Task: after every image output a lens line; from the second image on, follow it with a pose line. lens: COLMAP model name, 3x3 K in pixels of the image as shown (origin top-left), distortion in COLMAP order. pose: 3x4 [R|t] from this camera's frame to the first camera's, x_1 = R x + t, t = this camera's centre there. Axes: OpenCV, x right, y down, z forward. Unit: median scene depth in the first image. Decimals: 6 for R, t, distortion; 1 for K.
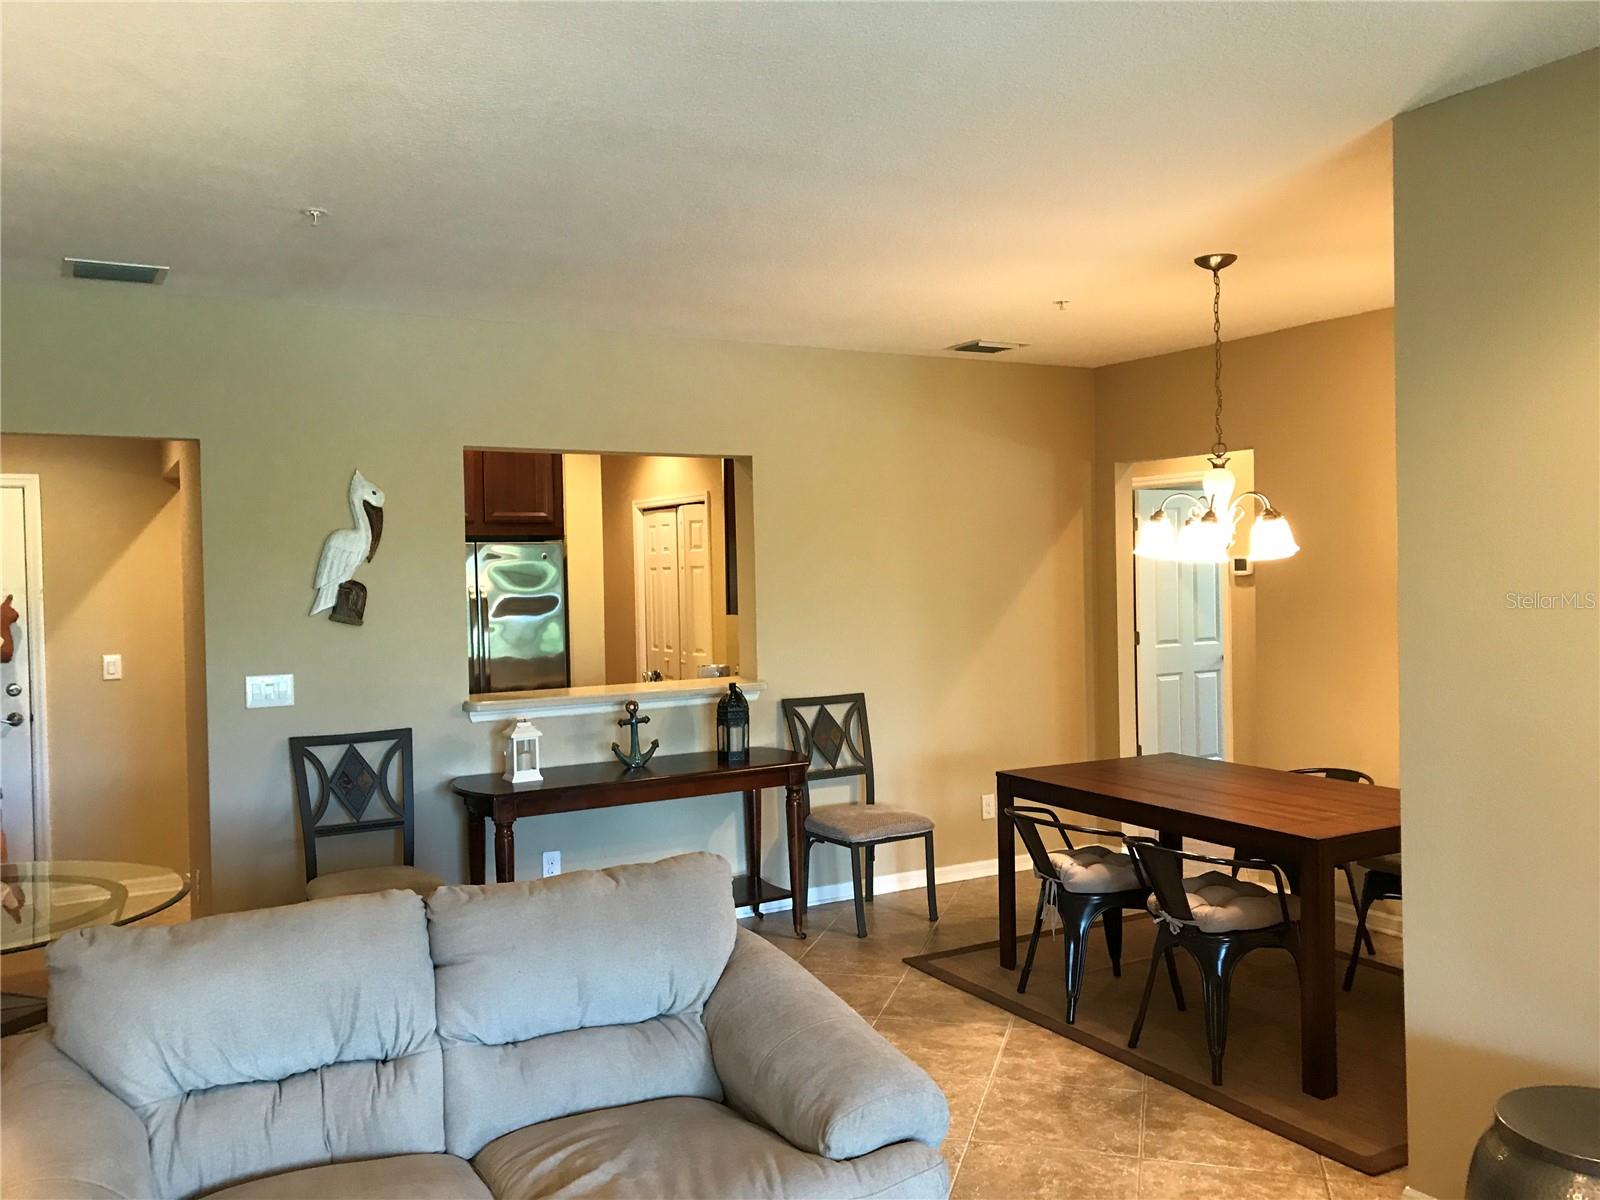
lens RADIAL K [[1289.1, 0, 800.0], [0, 1289.1, 600.0], [0, 0, 1]] dist [0.017387, 0.004766]
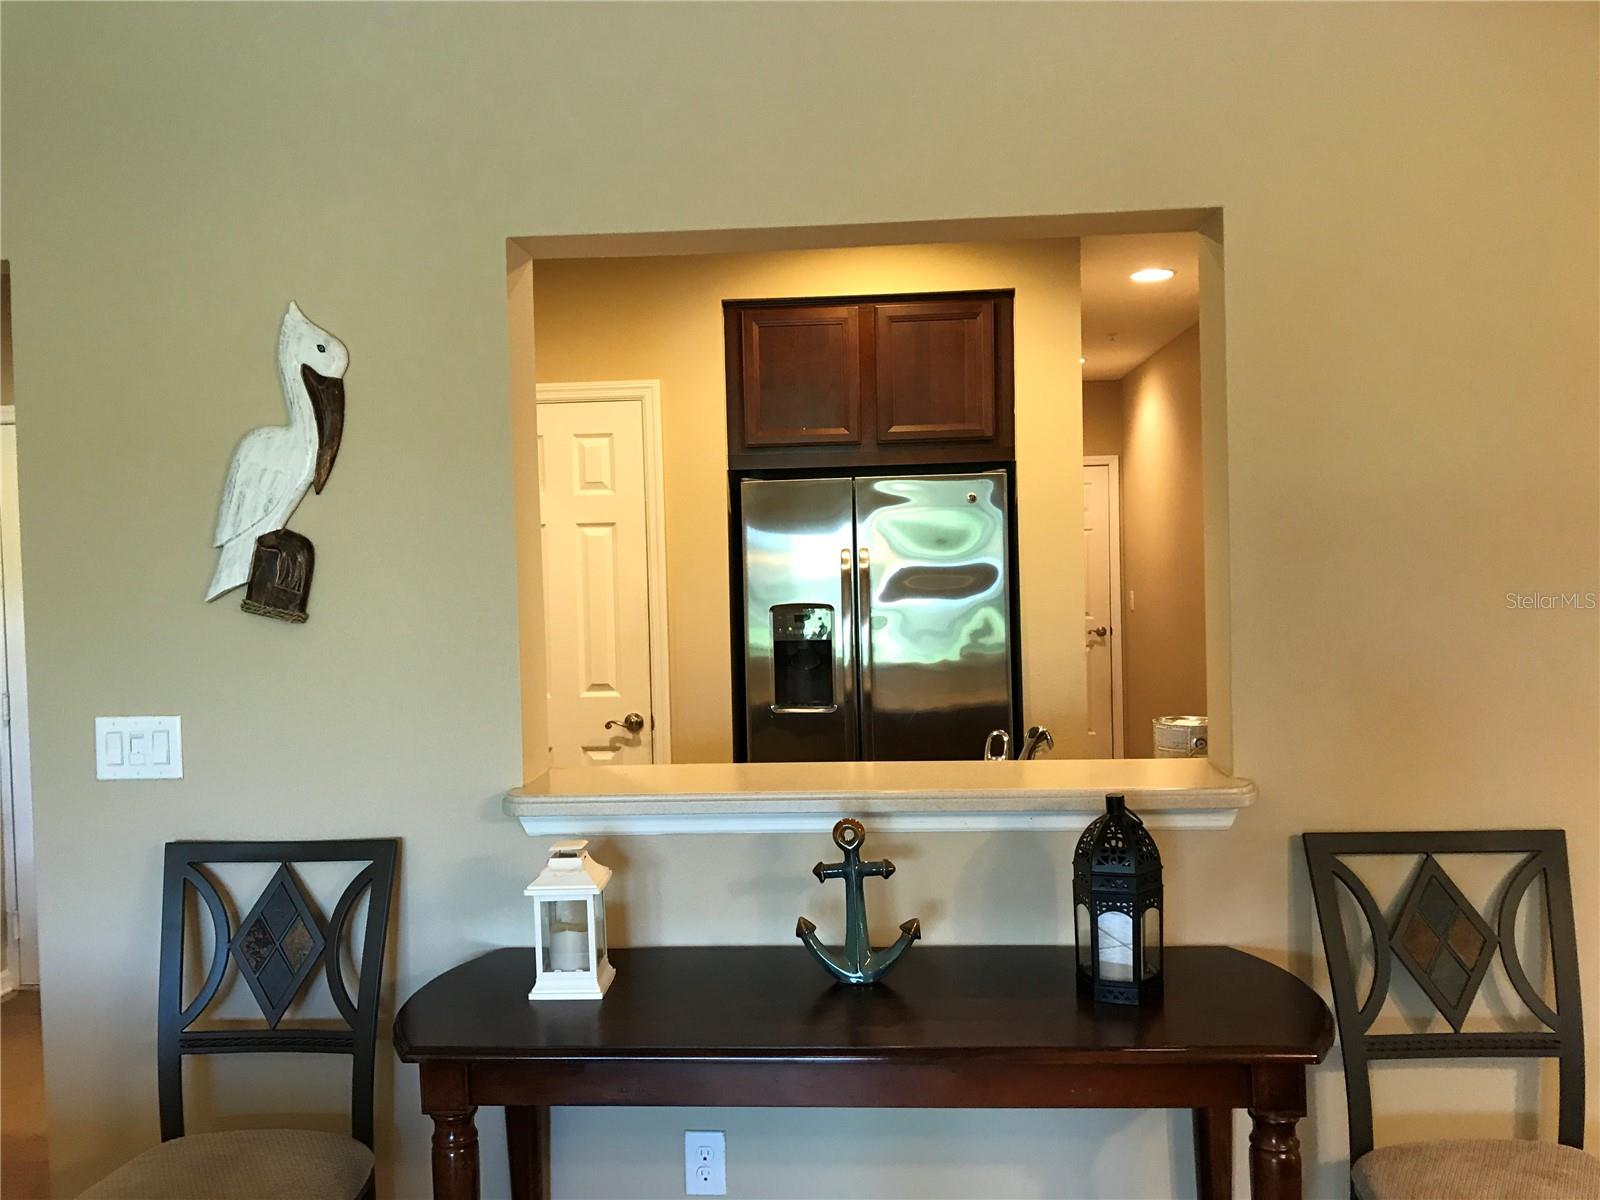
lens RADIAL K [[1289.1, 0, 800.0], [0, 1289.1, 600.0], [0, 0, 1]] dist [0.017387, 0.004766]
pose [[0.831495, 0.018326, -0.555230, 0.081625], [-0.005633, 0.999682, 0.024560, -0.001823], [0.555504, -0.017294, 0.831334, 0.642084]]
